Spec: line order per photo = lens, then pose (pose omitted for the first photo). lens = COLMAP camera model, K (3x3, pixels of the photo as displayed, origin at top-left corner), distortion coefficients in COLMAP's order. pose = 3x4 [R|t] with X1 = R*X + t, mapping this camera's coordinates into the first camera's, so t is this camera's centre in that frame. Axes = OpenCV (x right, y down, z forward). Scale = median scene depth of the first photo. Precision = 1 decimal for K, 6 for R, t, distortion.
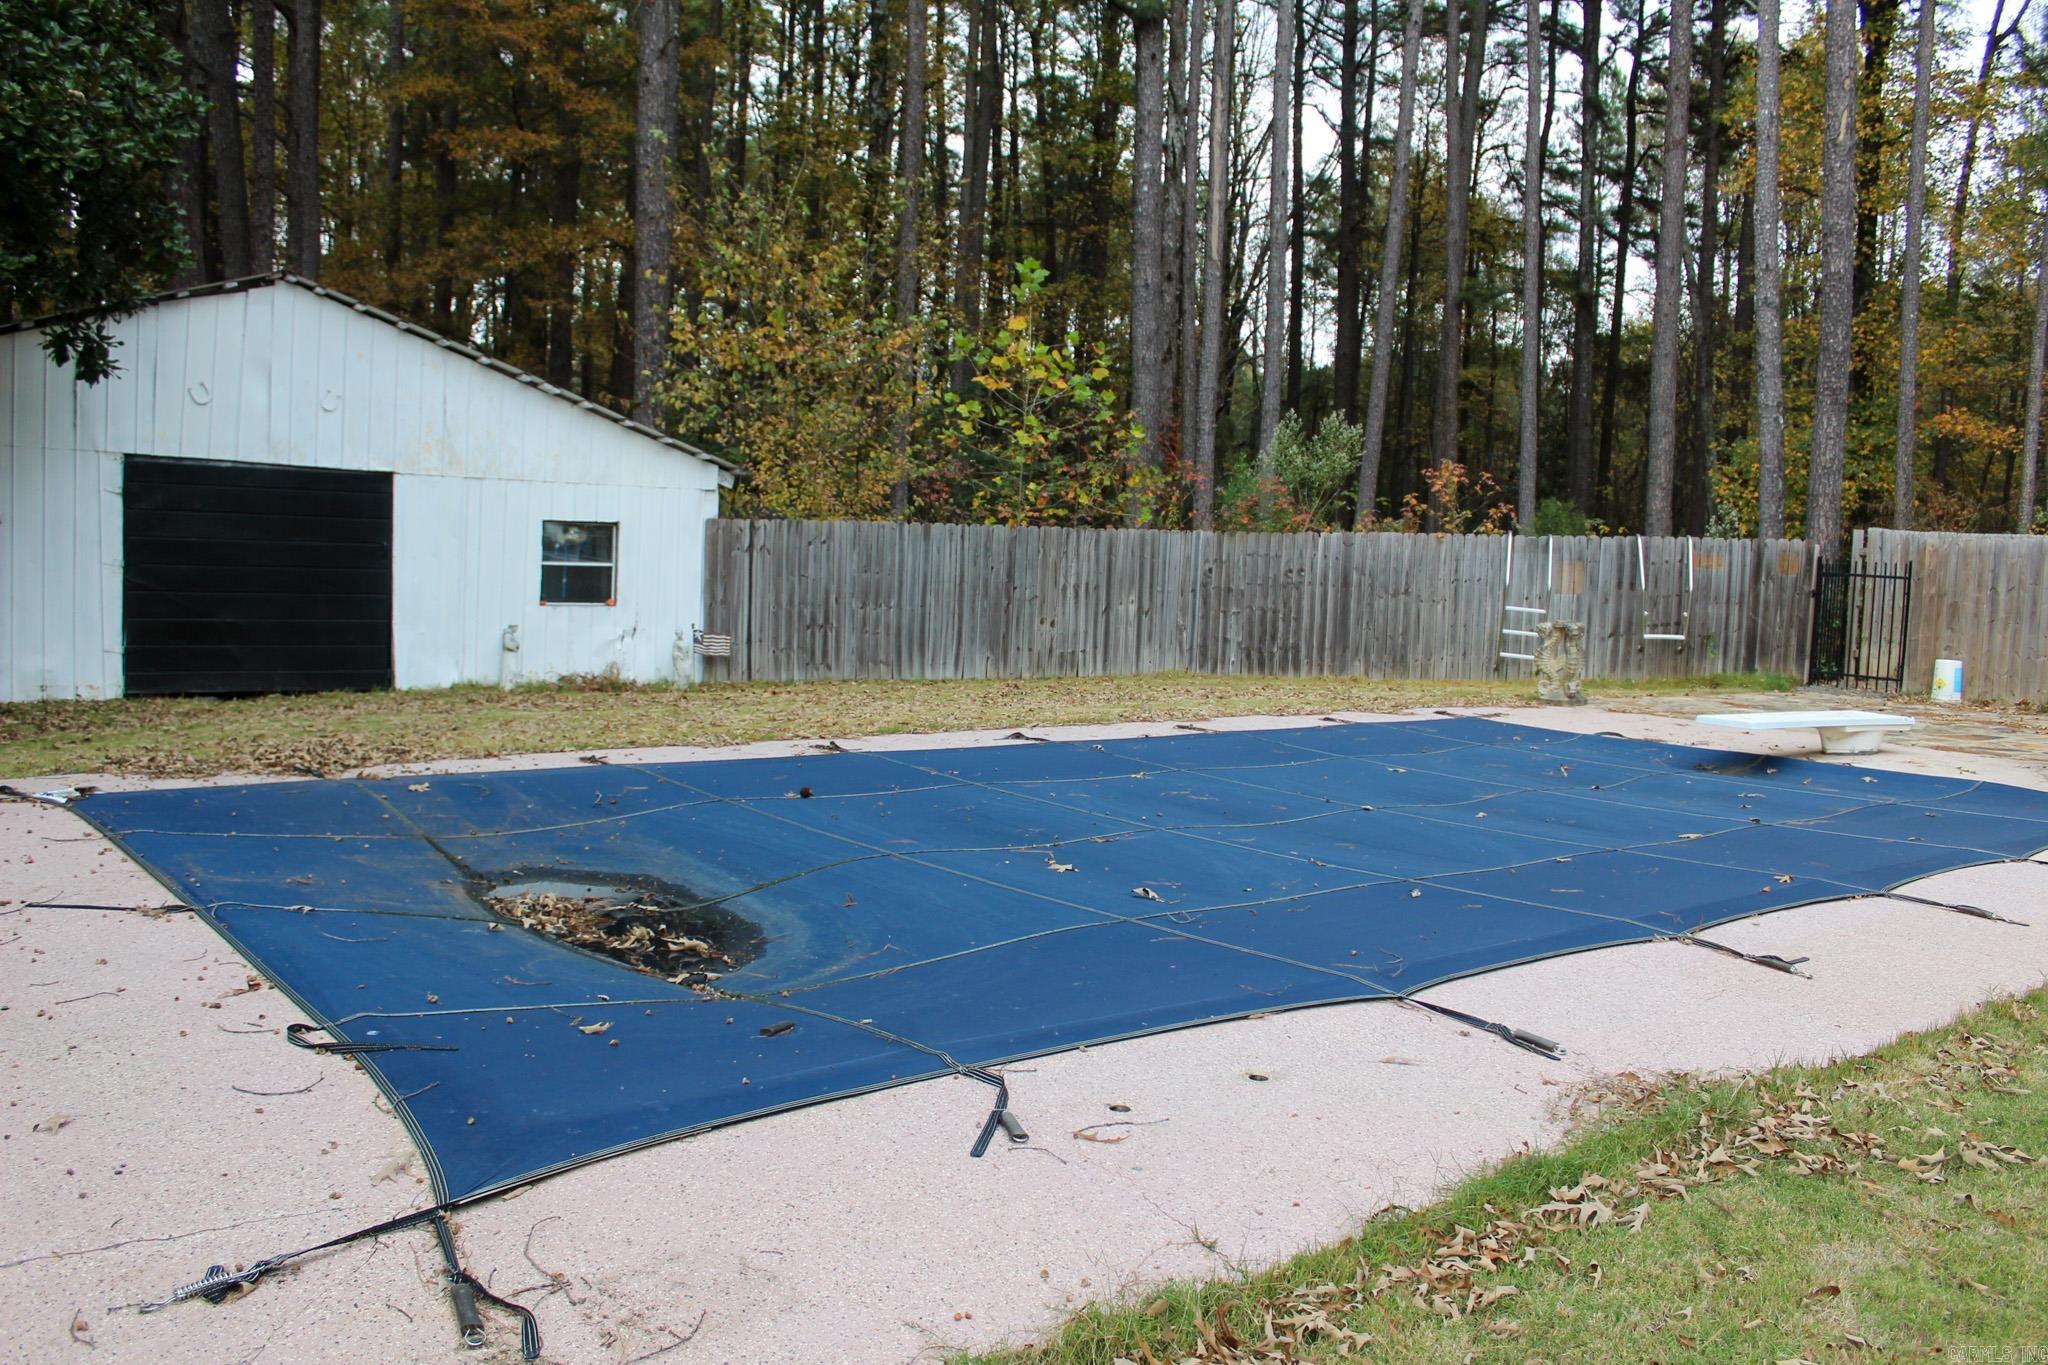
lens RADIAL K [[1710.6, 0, 1030.6], [0, 1710.6, 685.7], [0, 0, 1]] dist [-0.154248, 0.124602]
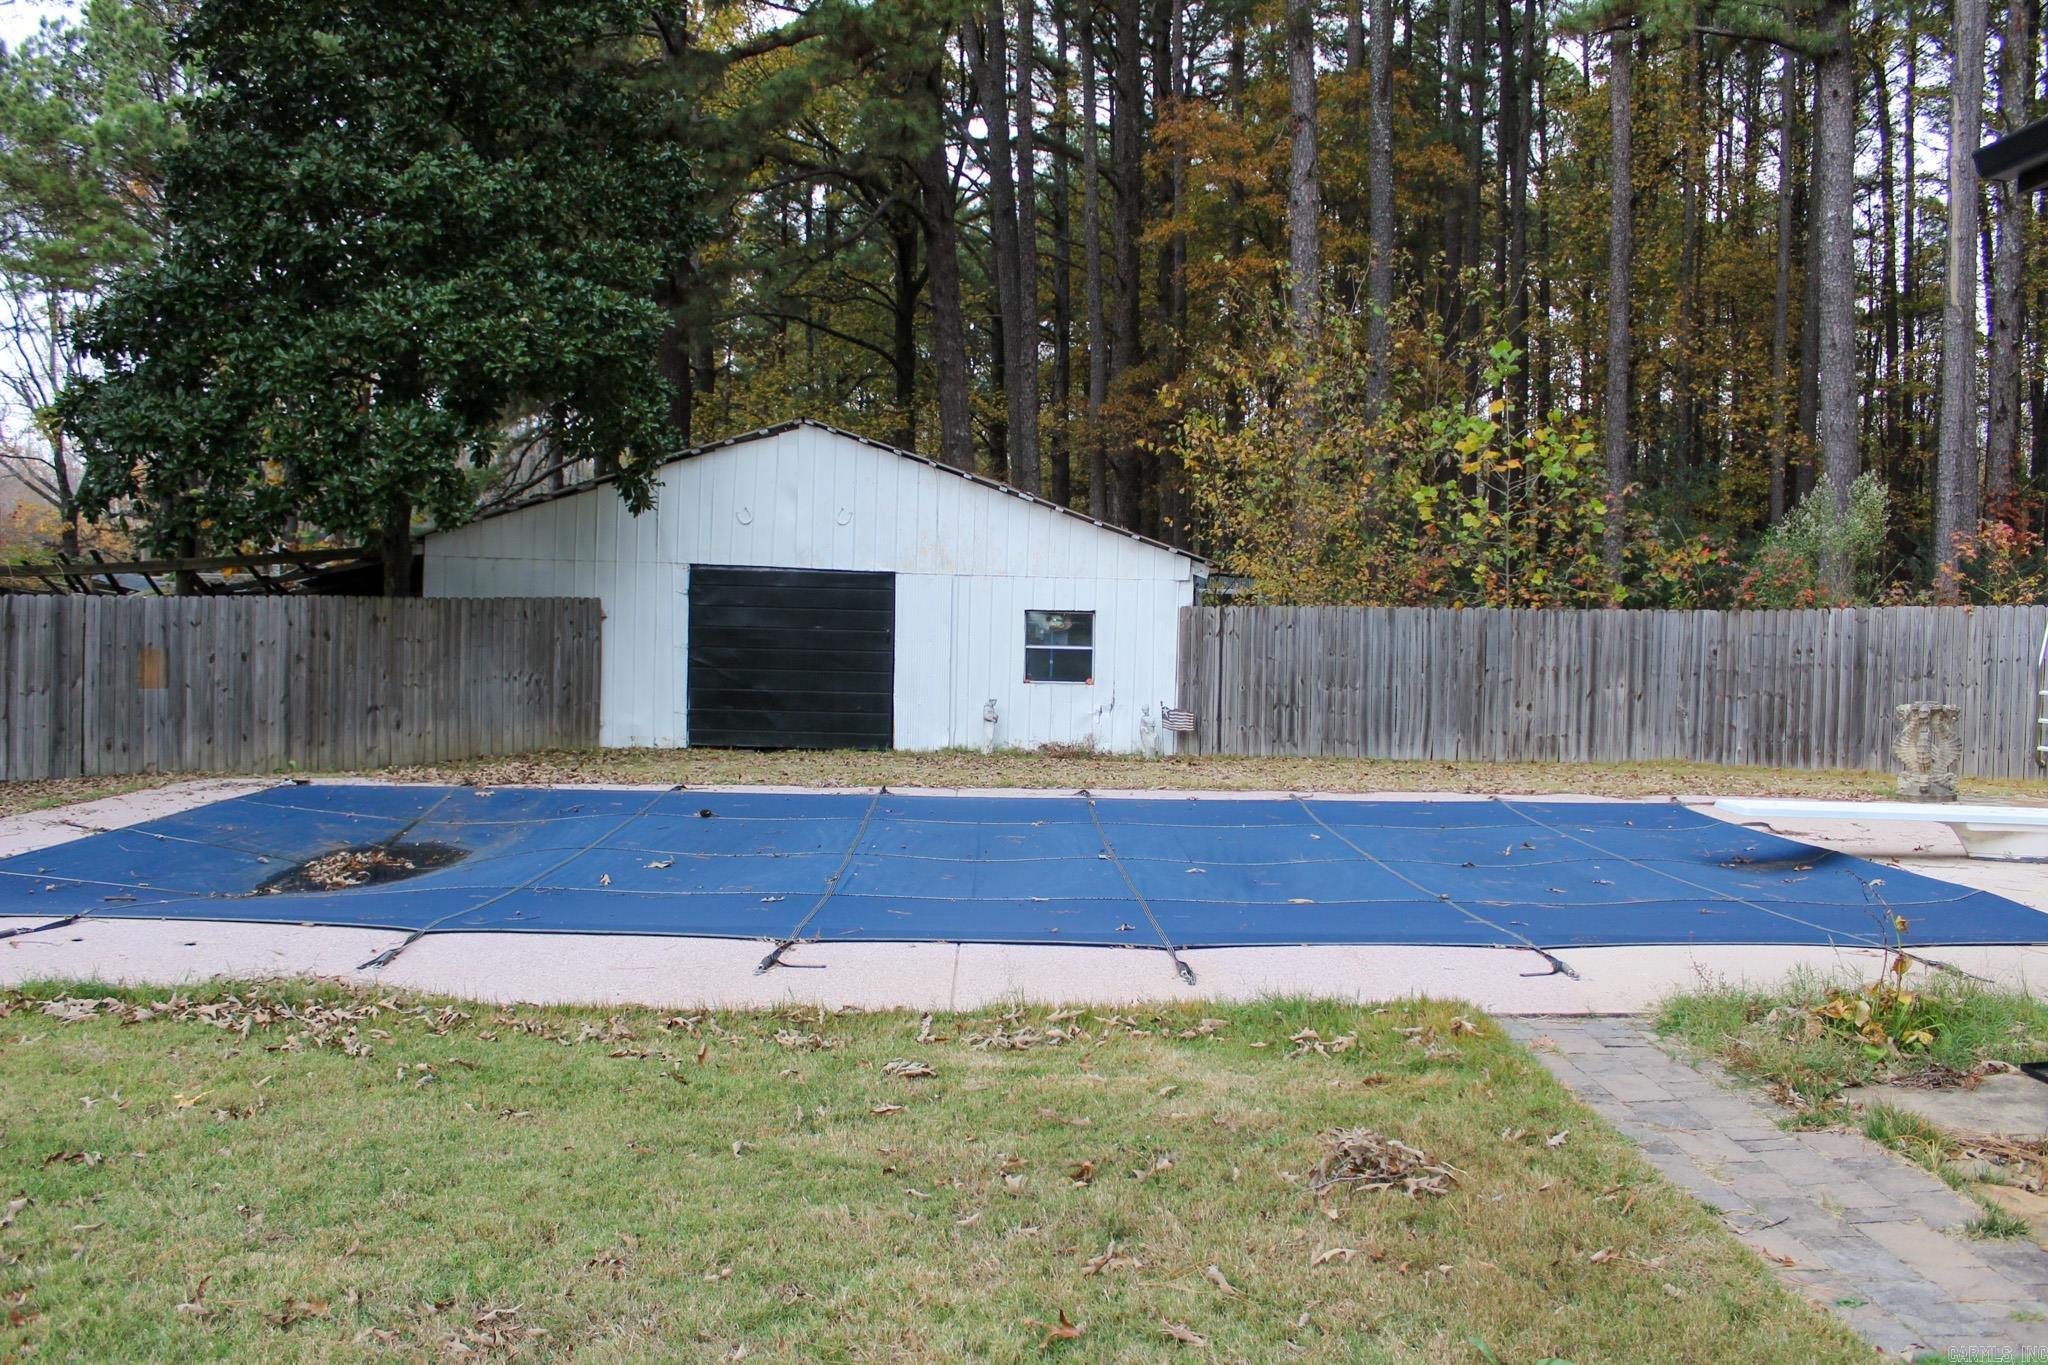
lens RADIAL K [[1710.6, 0, 974.6], [0, 1710.6, 687.2], [0, 0, 1]] dist [-0.154248, 0.124602]
pose [[0.799222, 0.004682, -0.601017, 0.355307], [-0.038676, 0.998298, -0.043654, 0.007287], [0.599790, 0.058134, 0.798043, 0.036726]]
